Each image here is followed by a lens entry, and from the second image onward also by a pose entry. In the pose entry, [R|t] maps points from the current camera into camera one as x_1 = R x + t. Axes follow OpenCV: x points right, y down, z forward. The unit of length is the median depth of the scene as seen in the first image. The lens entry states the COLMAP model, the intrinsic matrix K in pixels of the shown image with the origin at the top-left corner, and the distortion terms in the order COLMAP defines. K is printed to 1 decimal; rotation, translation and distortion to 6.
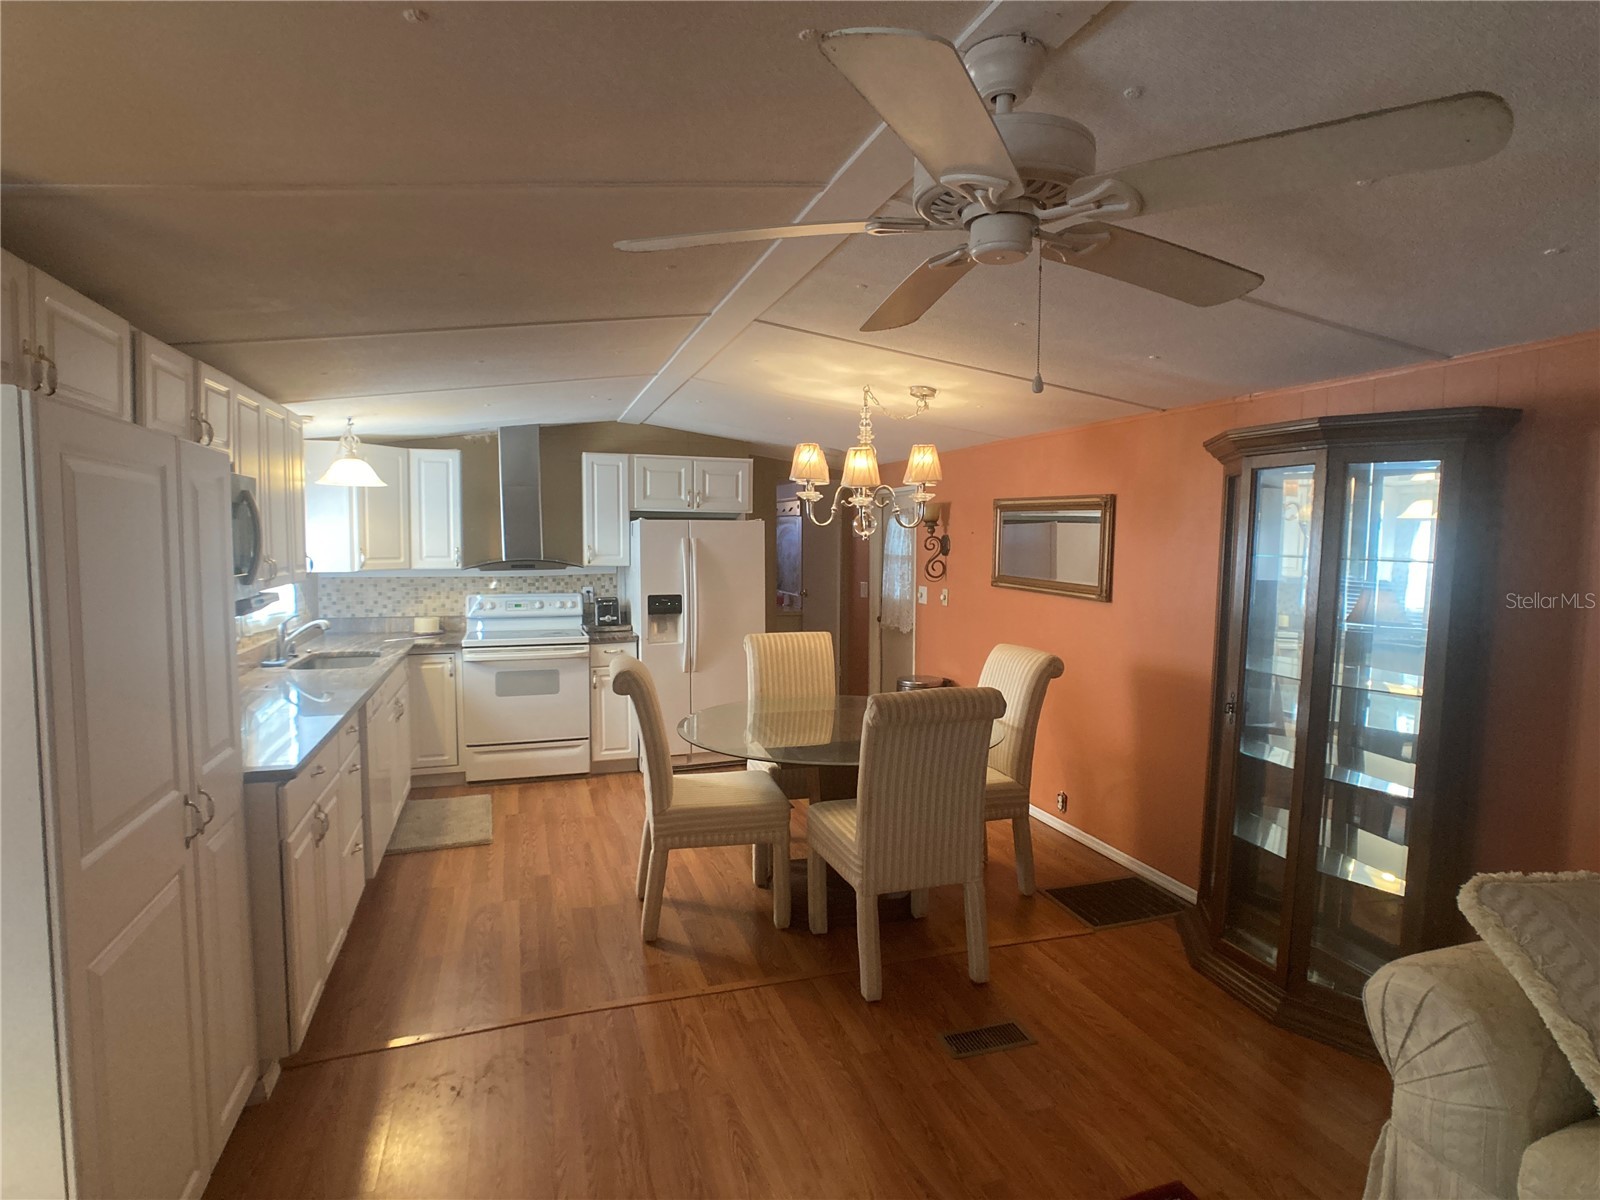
lens RADIAL K [[841.3, 0, 786.9], [0, 841.3, 603.4], [0, 0, 1]] dist [-0.034734, 0.013409]
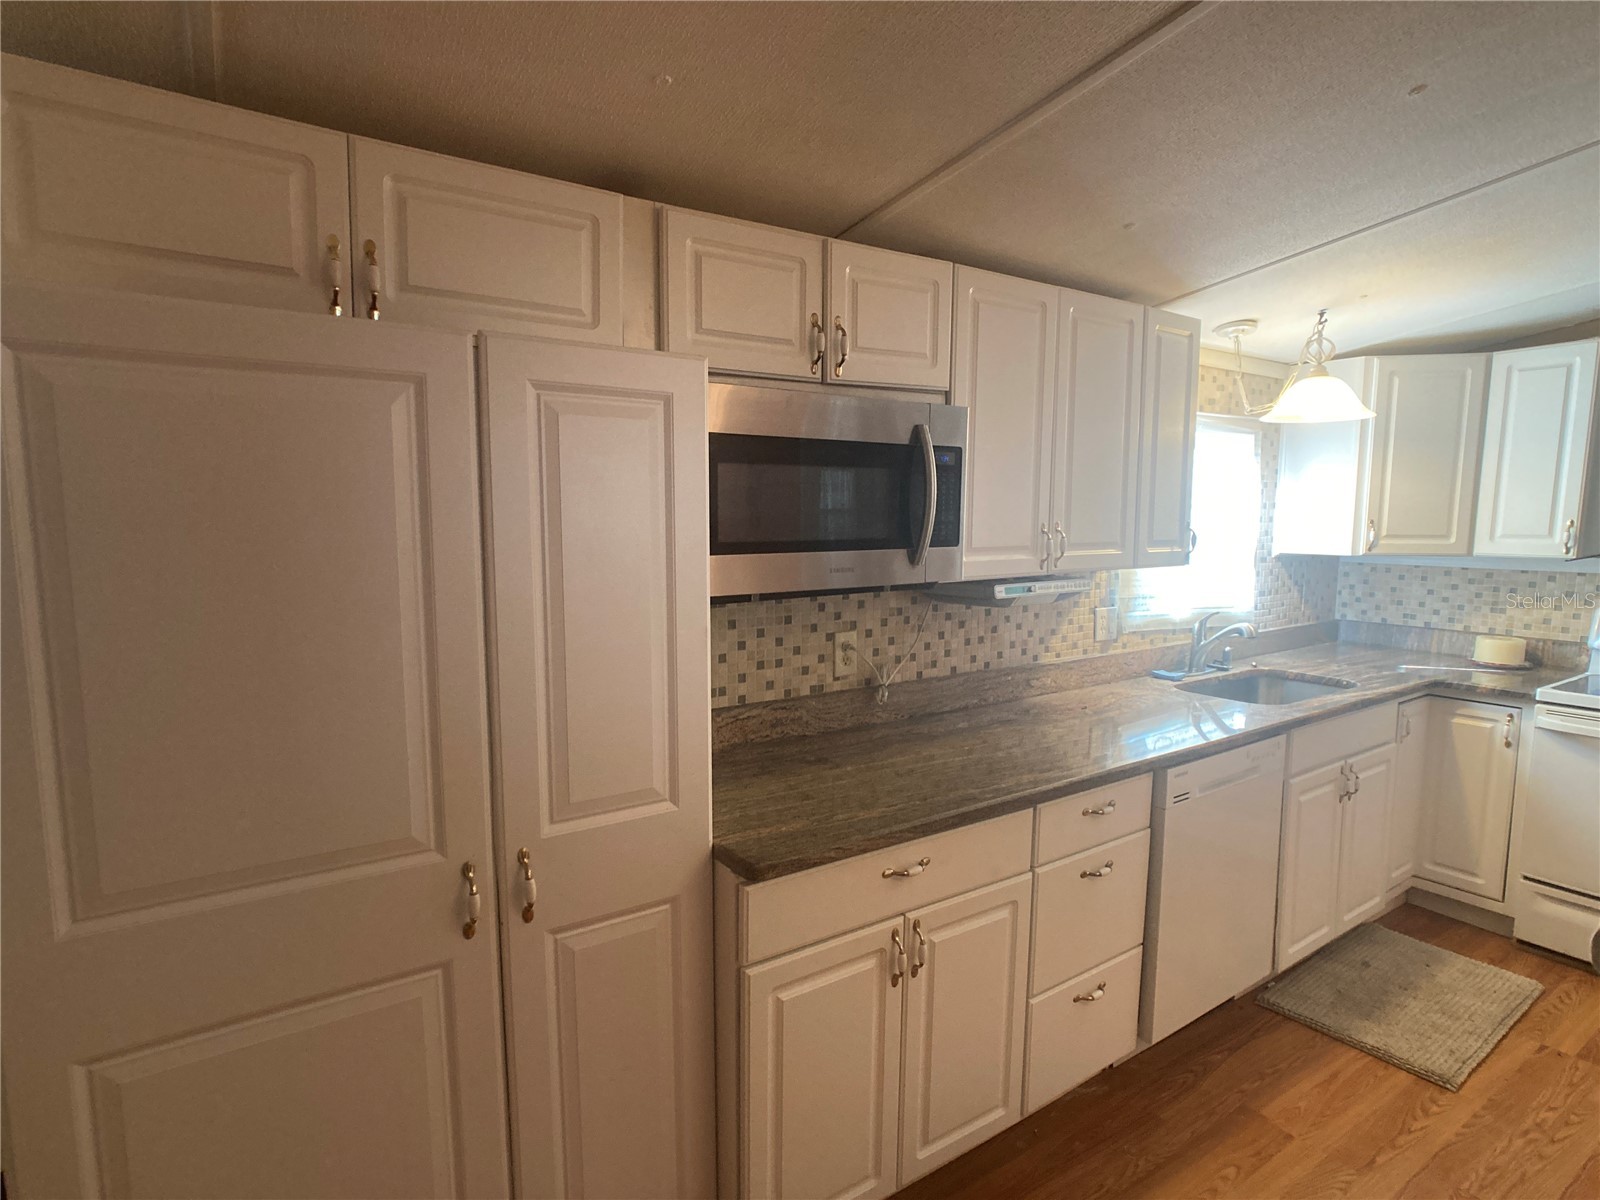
lens RADIAL K [[841.3, 0, 786.9], [0, 841.3, 603.4], [0, 0, 1]] dist [-0.034734, 0.013409]
pose [[0.262709, 0.093377, -0.960346, -0.000759], [-0.069762, 0.994539, 0.077618, -0.018059], [0.962350, 0.046605, 0.267789, 0.355751]]
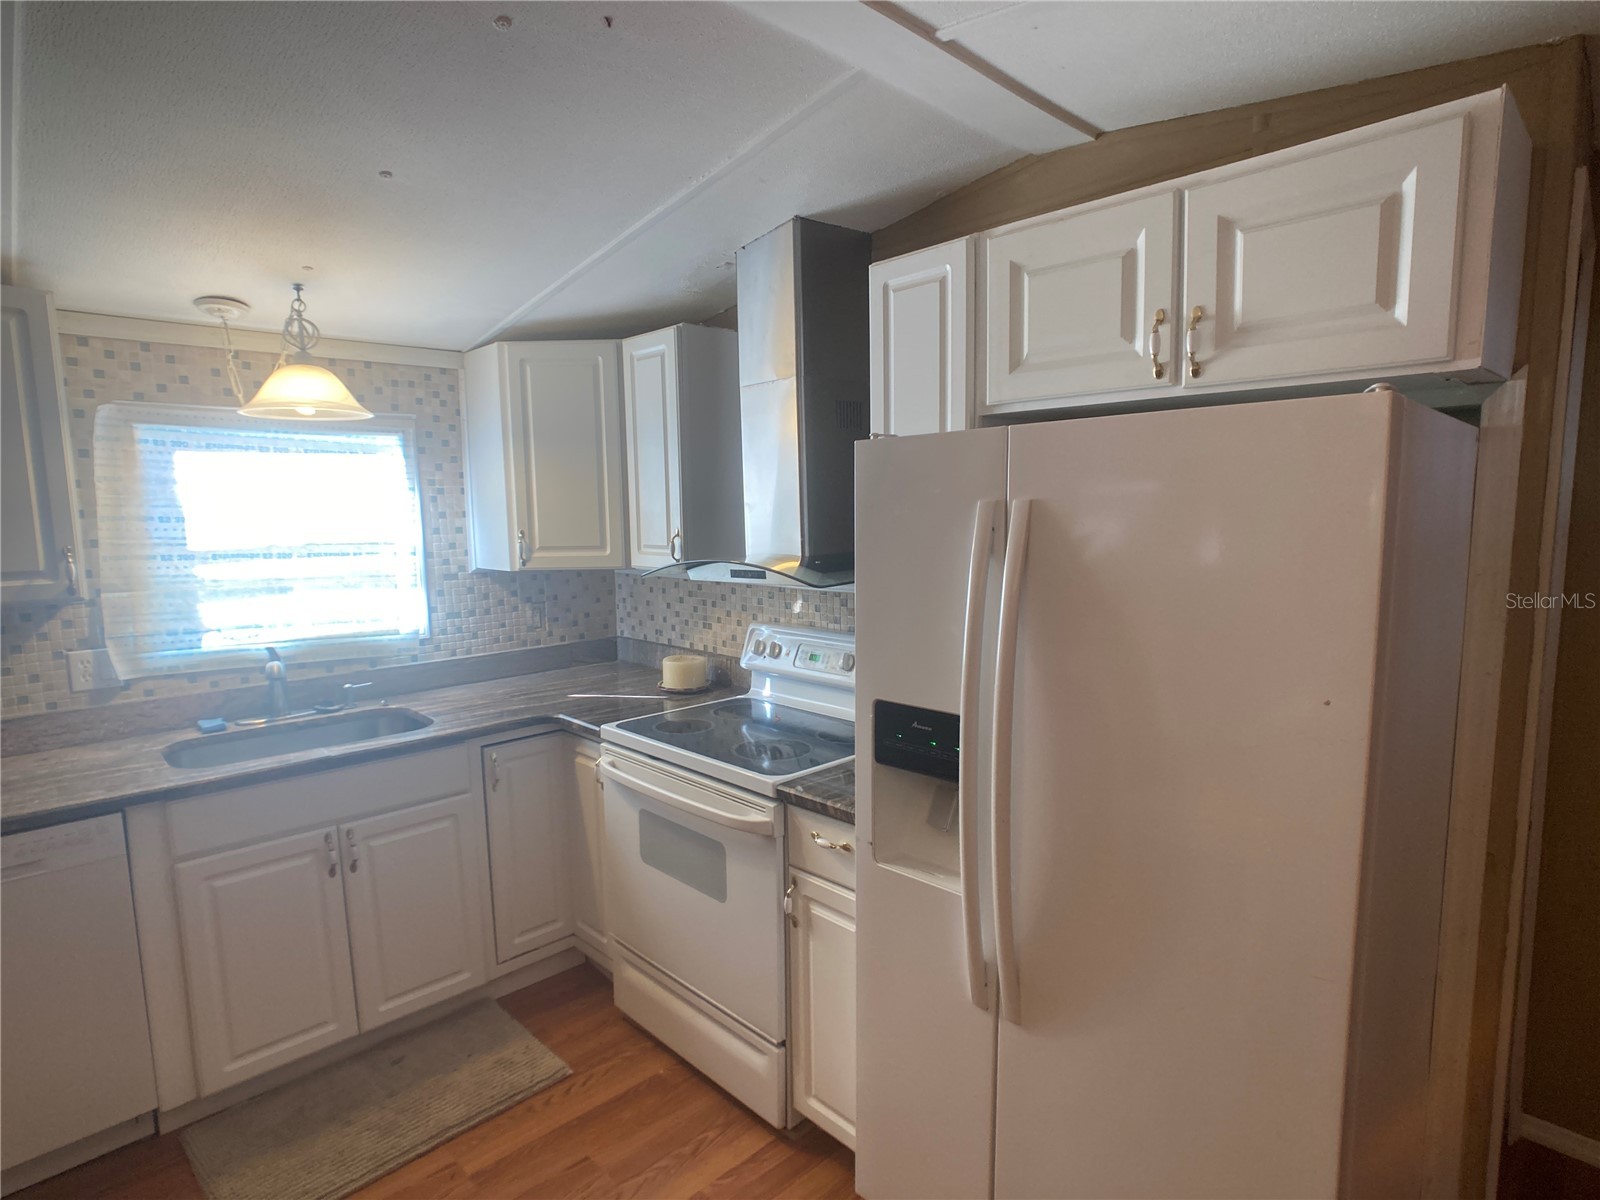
lens RADIAL K [[841.3, 0, 786.9], [0, 841.3, 603.4], [0, 0, 1]] dist [-0.034734, 0.013409]
pose [[0.429841, 0.089006, -0.898507, 0.079712], [-0.050390, 0.995943, 0.074551, -0.062500], [0.901498, 0.013231, 0.432582, 0.837870]]
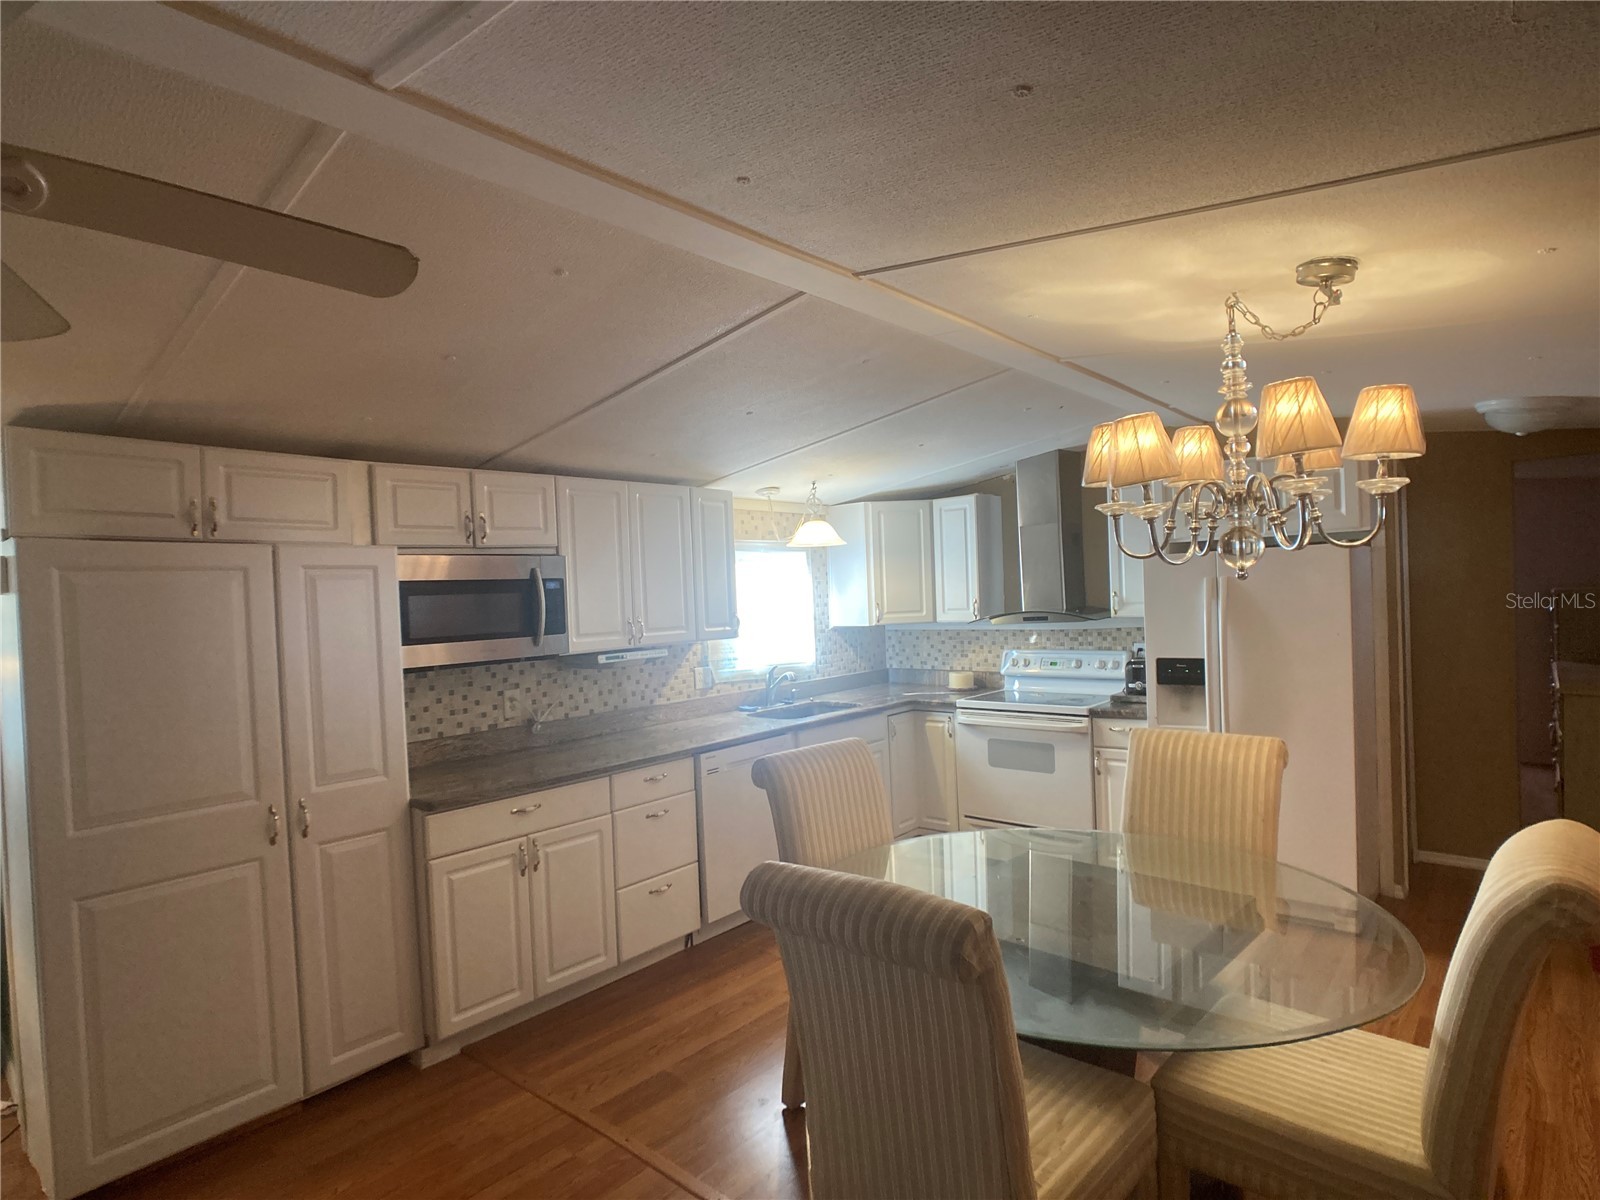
lens RADIAL K [[836.7, 0, 782.5], [0, 836.7, 614.8], [0, 0, 1]] dist [-0.023594, -0.001276]
pose [[0.502239, -0.006909, -0.864701, 0.297462], [-0.022497, 0.999525, -0.021053, -0.024505], [0.864436, 0.030027, 0.501845, 0.347128]]
